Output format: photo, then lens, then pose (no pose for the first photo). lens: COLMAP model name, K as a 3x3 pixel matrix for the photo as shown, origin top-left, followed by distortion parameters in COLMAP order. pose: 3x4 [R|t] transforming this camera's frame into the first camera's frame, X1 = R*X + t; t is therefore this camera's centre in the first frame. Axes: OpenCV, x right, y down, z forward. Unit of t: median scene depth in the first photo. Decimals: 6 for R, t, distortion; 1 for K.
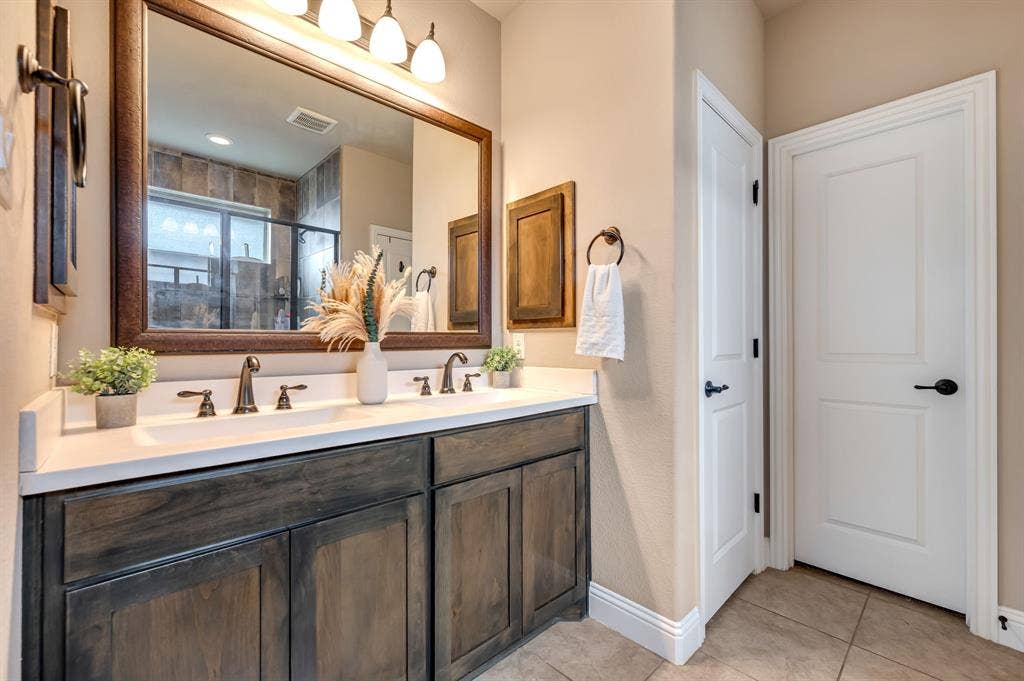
lens RADIAL K [[427.8, 0, 512.0], [0, 427.8, 340.5], [0, 0, 1]] dist [-0.000225, -0.000392]
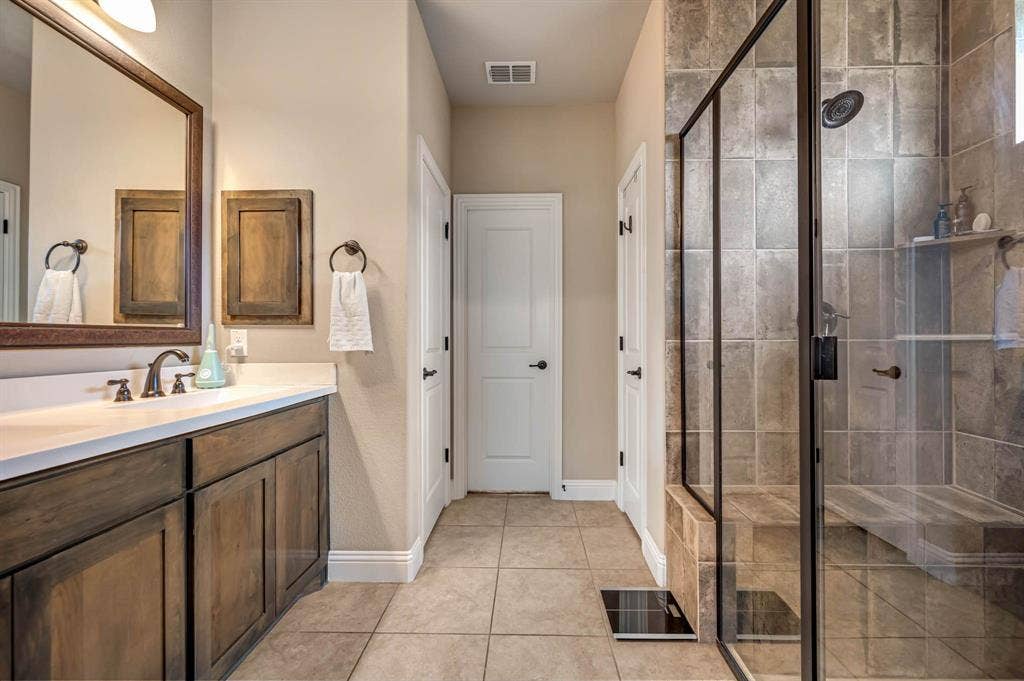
lens RADIAL K [[402.6, 0, 518.0], [0, 402.6, 339.1], [0, 0, 1]] dist [-0.001312, -0.000161]
pose [[0.710332, 0.003644, 0.703858, -0.208513], [-0.004576, 0.999989, -0.000560, 0.003468], [-0.703852, -0.002823, 0.710341, -0.099128]]
